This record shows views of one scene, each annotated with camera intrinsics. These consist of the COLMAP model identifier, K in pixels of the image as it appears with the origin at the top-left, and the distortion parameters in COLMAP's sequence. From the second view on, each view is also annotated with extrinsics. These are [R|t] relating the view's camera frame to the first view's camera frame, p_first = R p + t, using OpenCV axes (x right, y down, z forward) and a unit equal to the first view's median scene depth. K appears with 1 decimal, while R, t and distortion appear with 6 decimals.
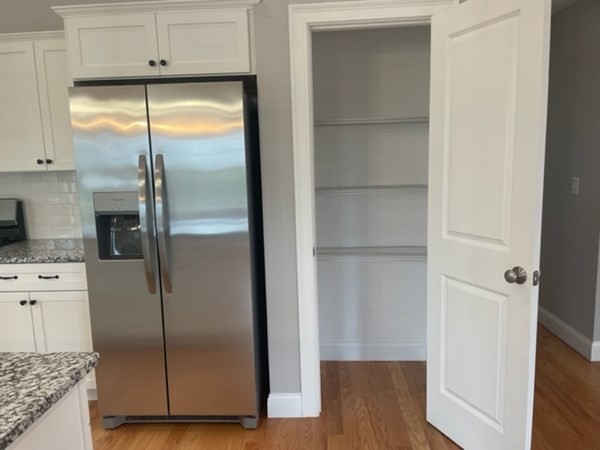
lens RADIAL K [[465.6, 0, 300.0], [0, 465.6, 225.0], [0, 0, 1]] dist [0.112056, -0.166804]
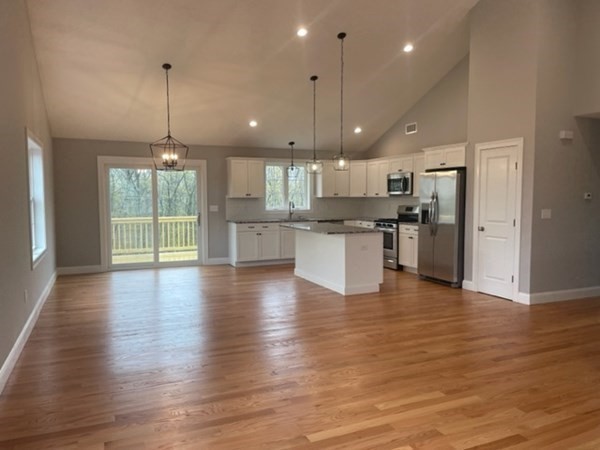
lens RADIAL K [[465.6, 0, 300.0], [0, 465.6, 225.0], [0, 0, 1]] dist [0.112056, -0.166804]
pose [[0.459327, 0.087832, -0.883914, 2.076476], [-0.141388, 0.989642, 0.024865, 0.119790], [0.876943, 0.113553, 0.466987, -1.264657]]
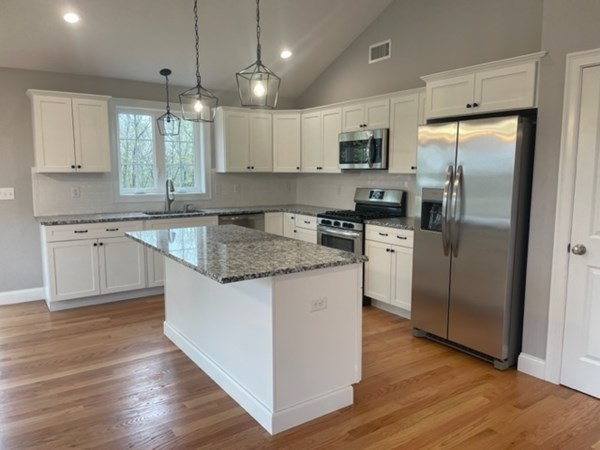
lens RADIAL K [[465.6, 0, 300.0], [0, 465.6, 225.0], [0, 0, 1]] dist [0.112056, -0.166804]
pose [[0.609191, 0.130855, -0.782153, 0.587953], [-0.137664, 0.988768, 0.058201, 0.022276], [0.780983, 0.072219, 0.620362, -0.333394]]
